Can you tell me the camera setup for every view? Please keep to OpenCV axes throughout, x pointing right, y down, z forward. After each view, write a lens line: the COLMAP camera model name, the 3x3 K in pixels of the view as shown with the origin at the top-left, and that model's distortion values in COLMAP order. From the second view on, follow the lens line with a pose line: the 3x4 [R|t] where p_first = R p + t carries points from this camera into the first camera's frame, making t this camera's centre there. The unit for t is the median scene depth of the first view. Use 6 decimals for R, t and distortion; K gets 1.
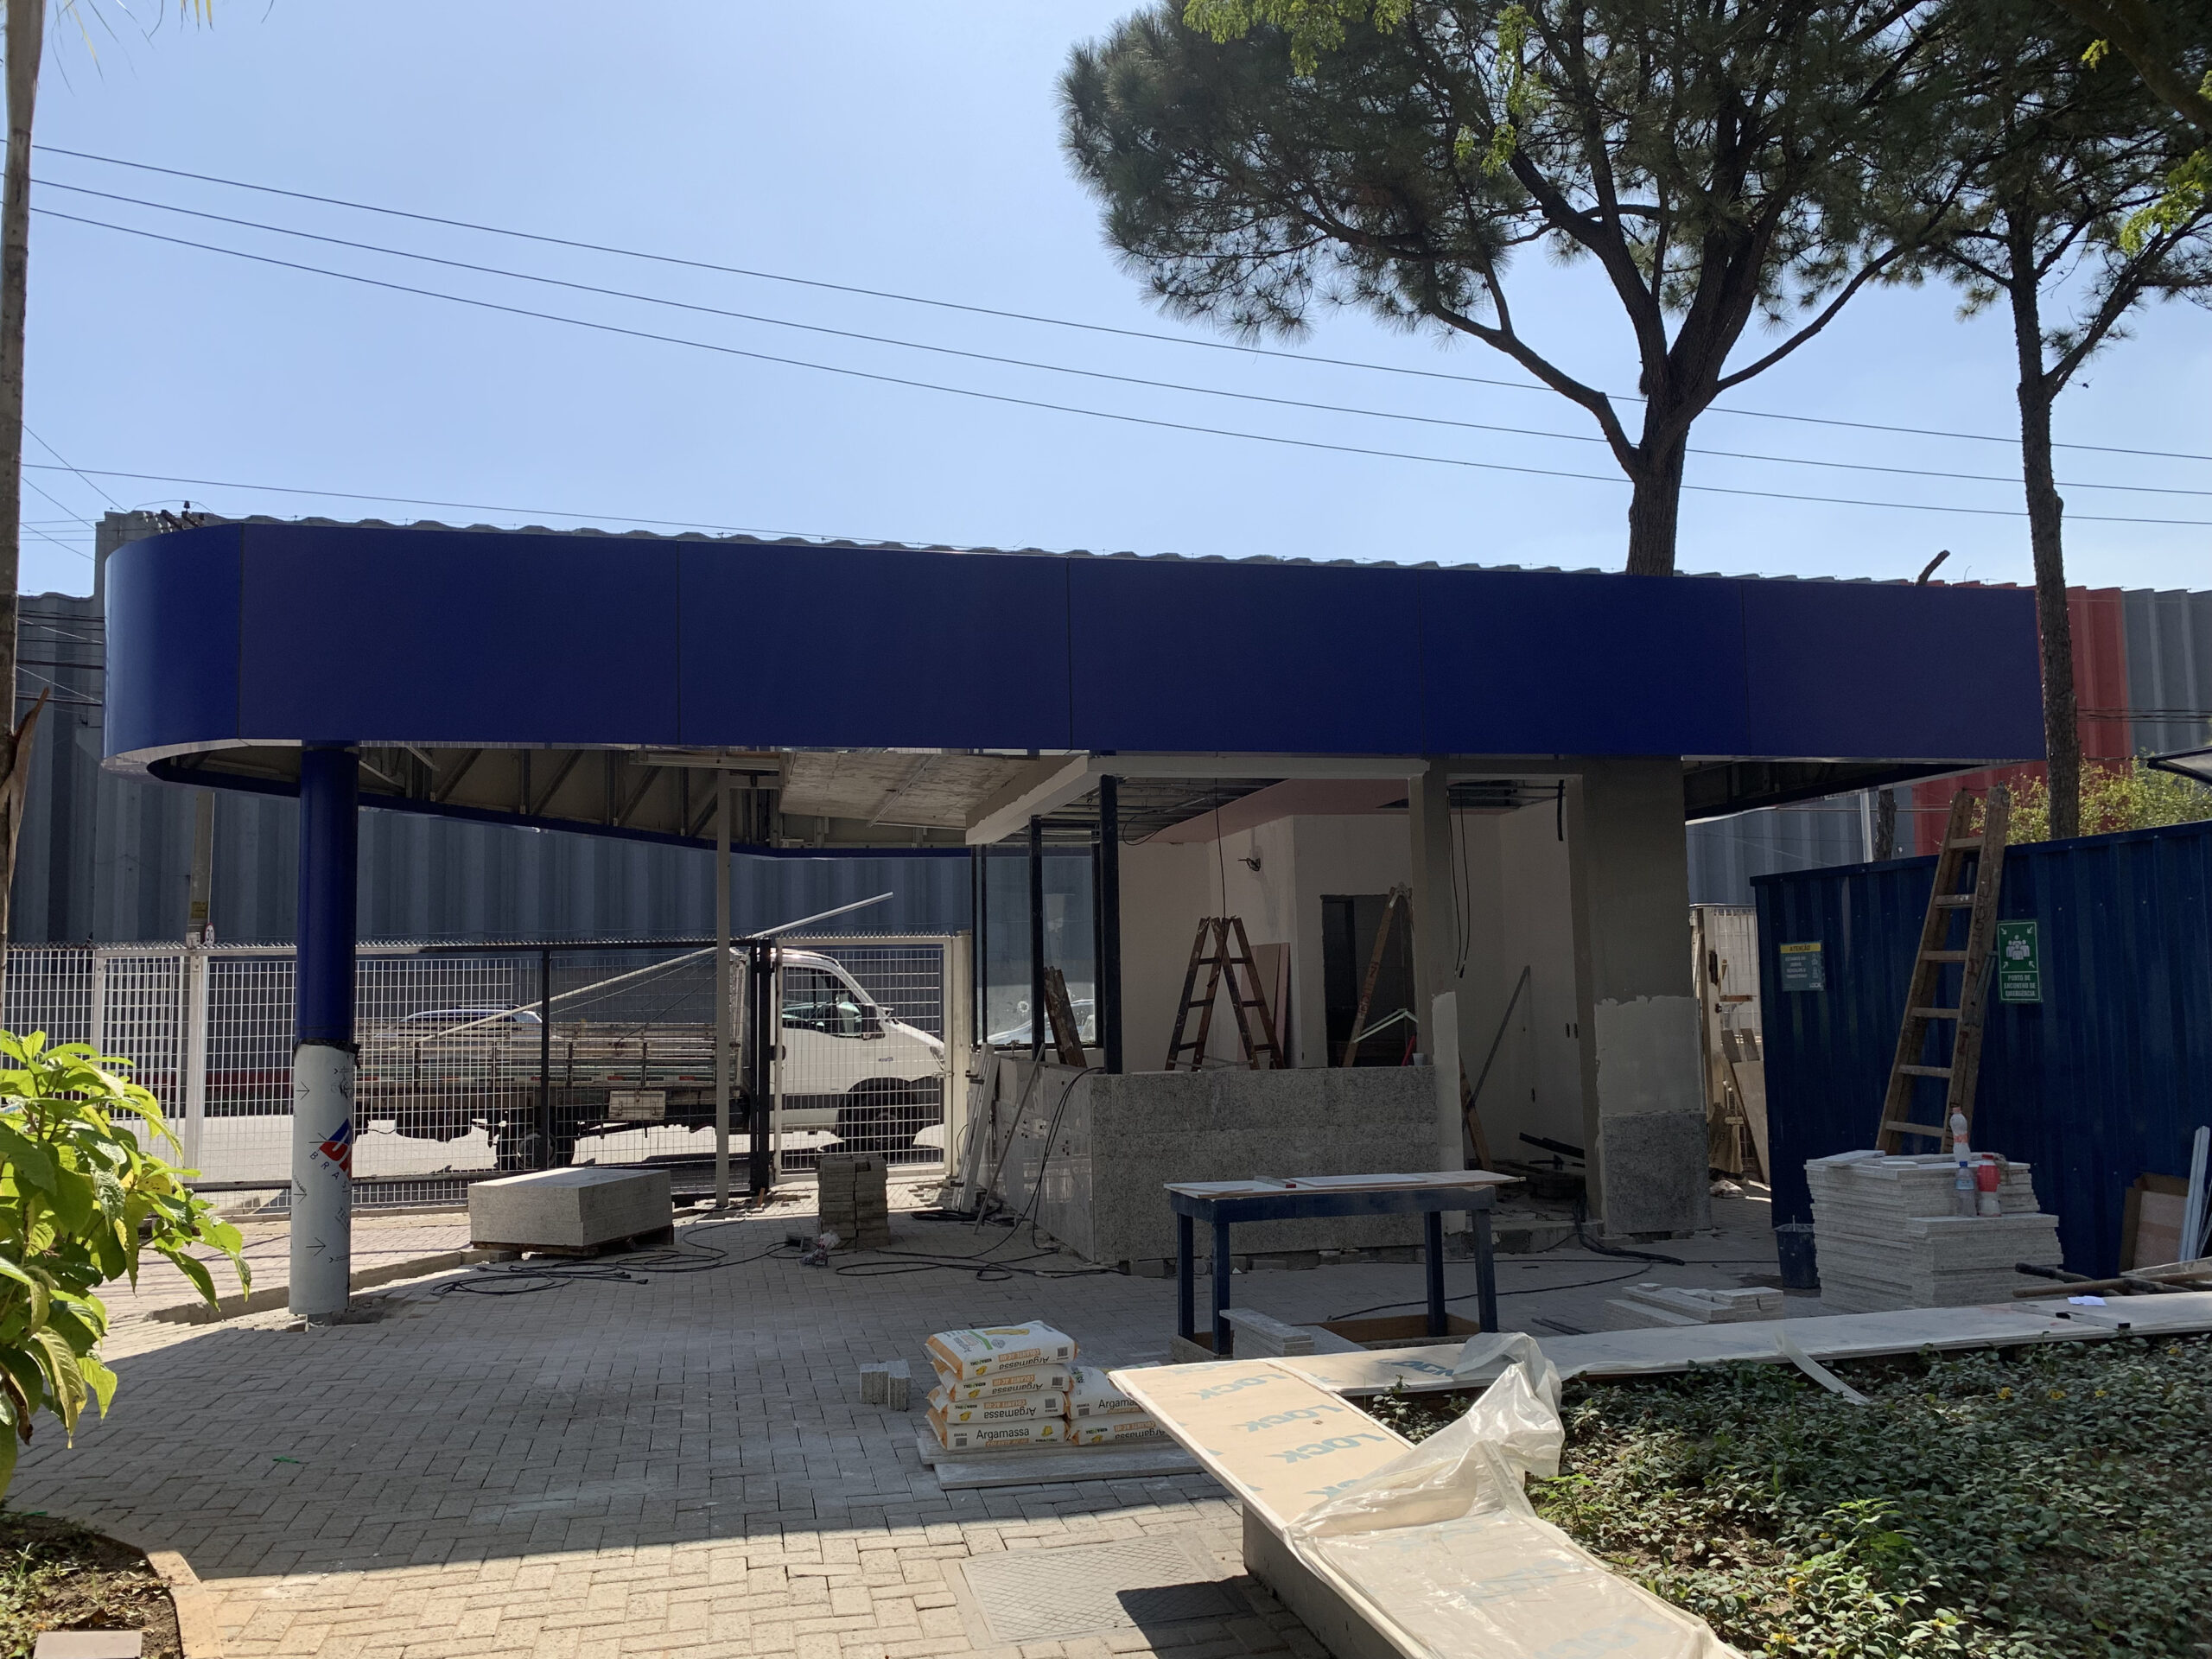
lens RADIAL K [[1722.9, 0, 1106.0], [0, 1722.9, 829.5], [0, 0, 1]] dist [-0.000995, -0.006815]
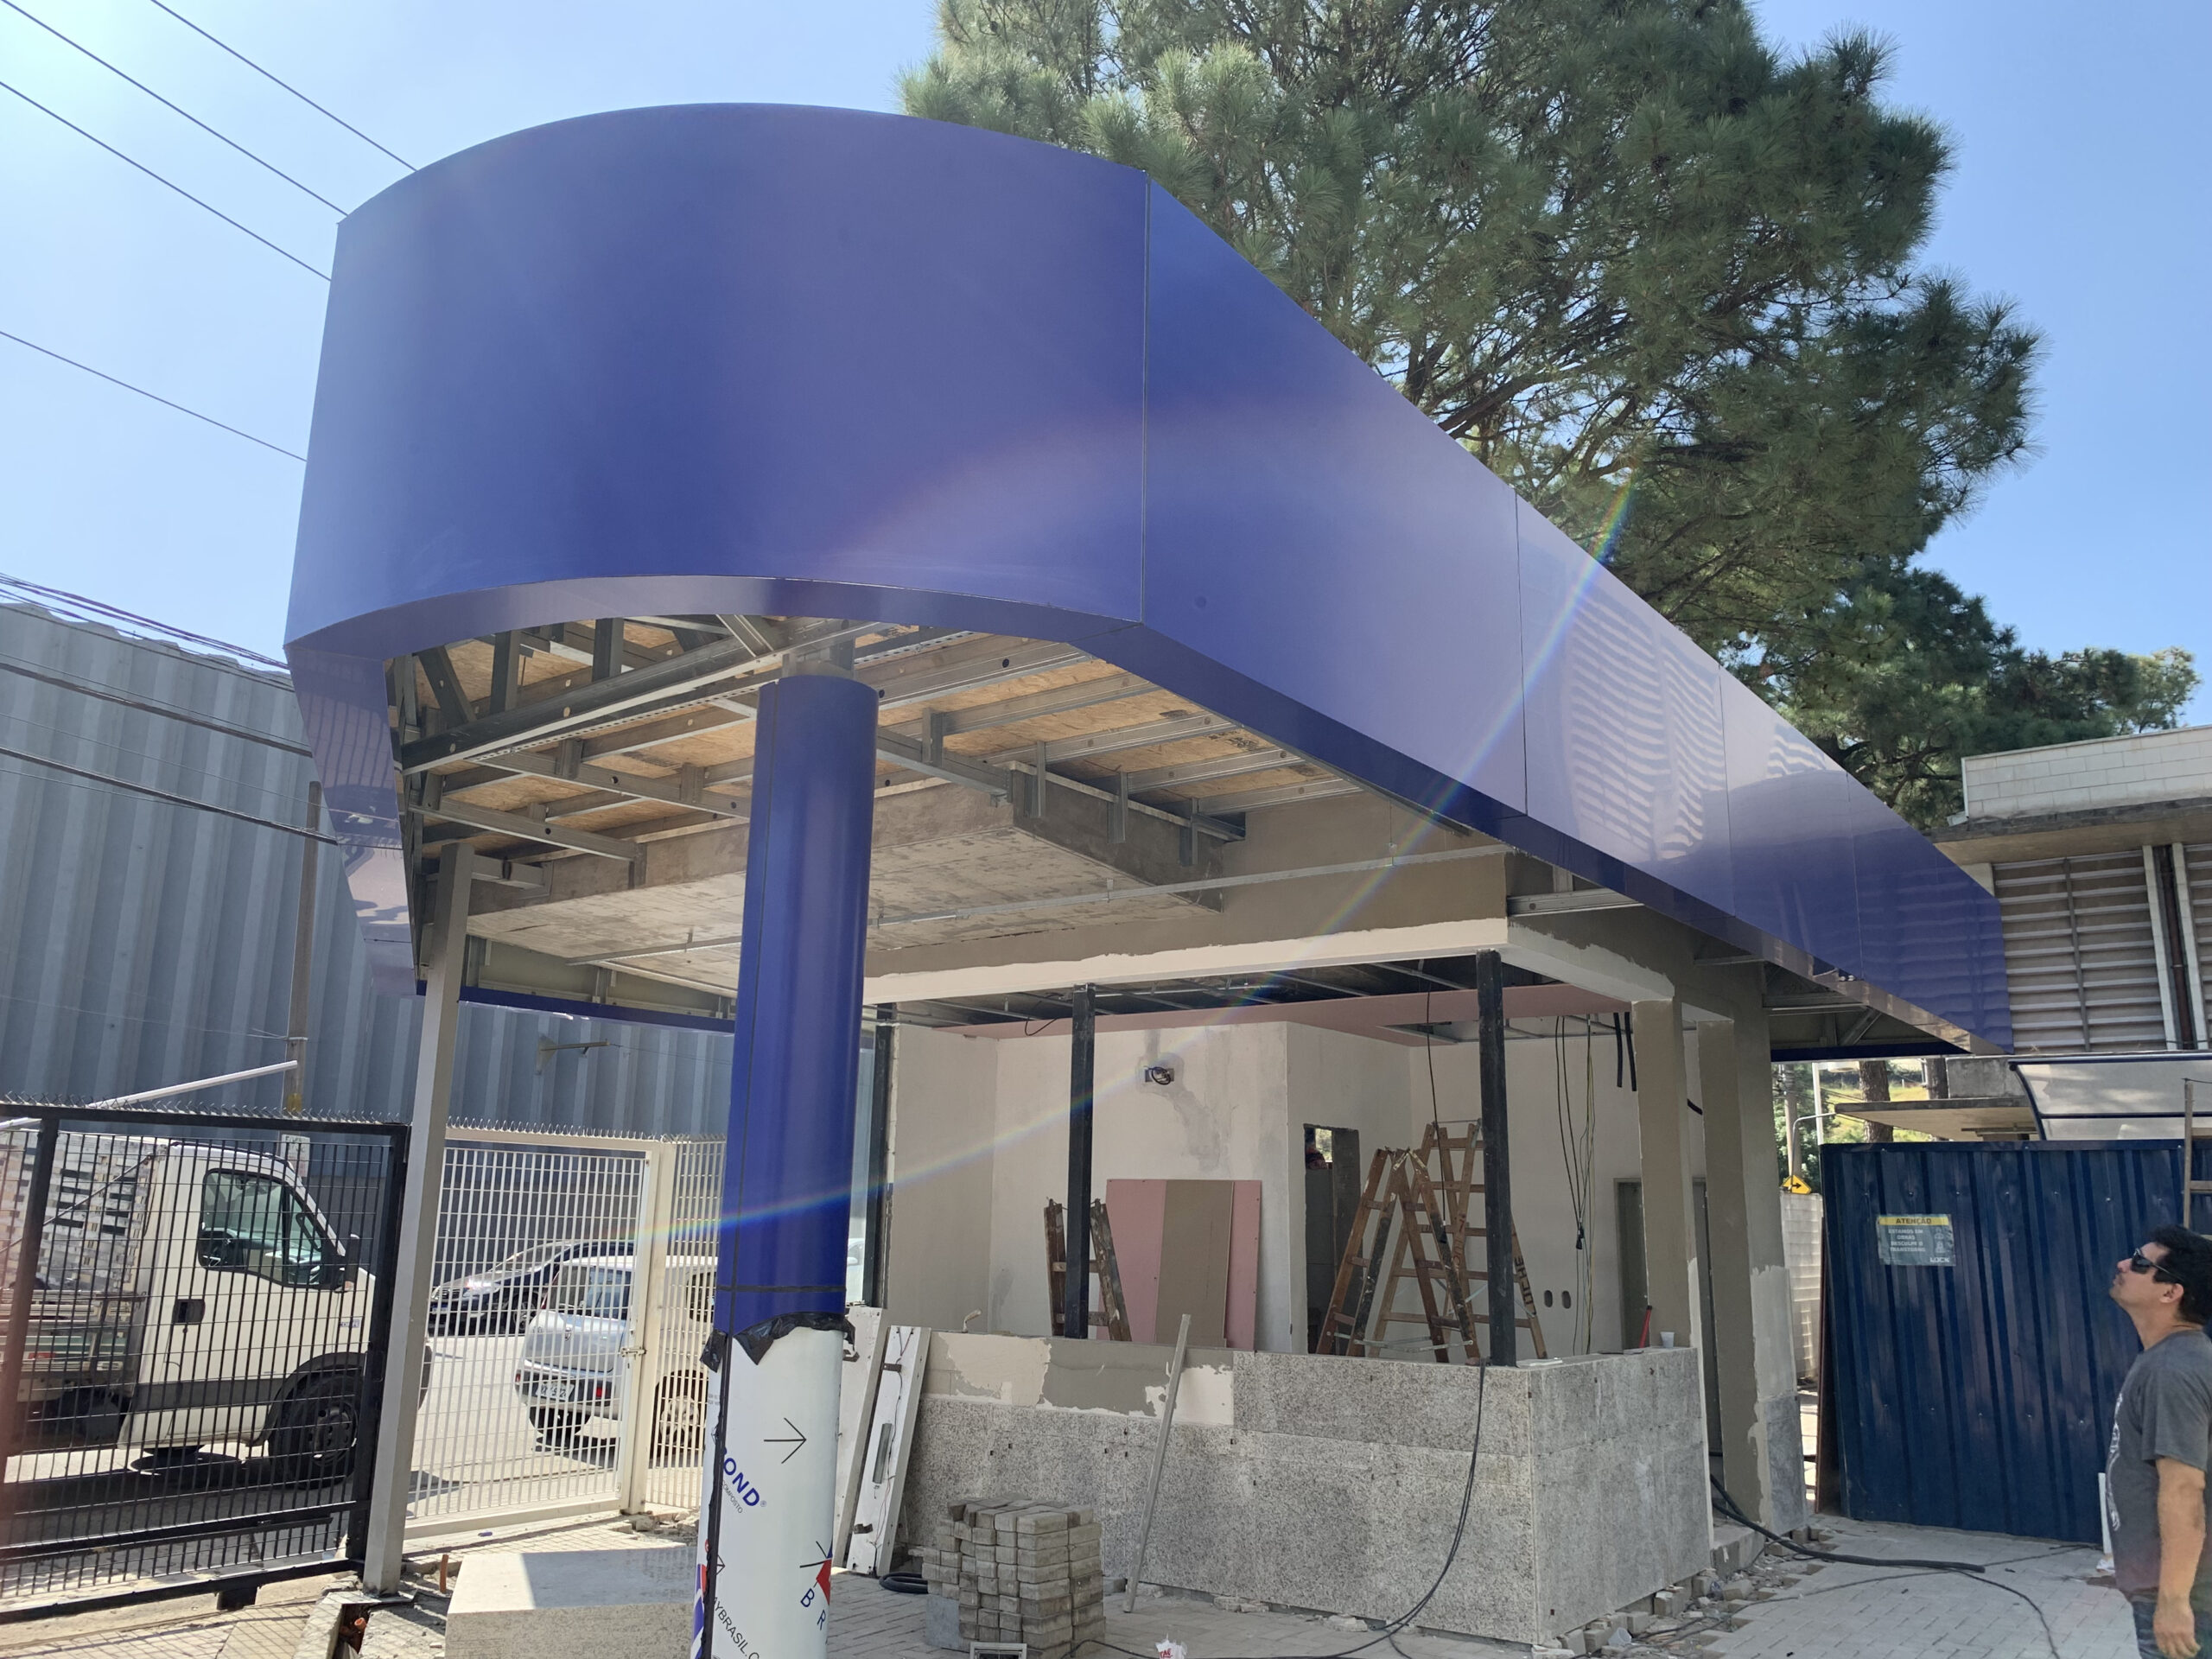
lens RADIAL K [[1704.2, 0, 1106.0], [0, 1704.2, 829.5], [0, 0, 1]] dist [0.003617, -0.001003]
pose [[0.770518, 0.178709, 0.611853, -0.568004], [-0.090220, 0.980806, -0.172857, 0.057950], [-0.631001, 0.077988, 0.771852, 0.506134]]
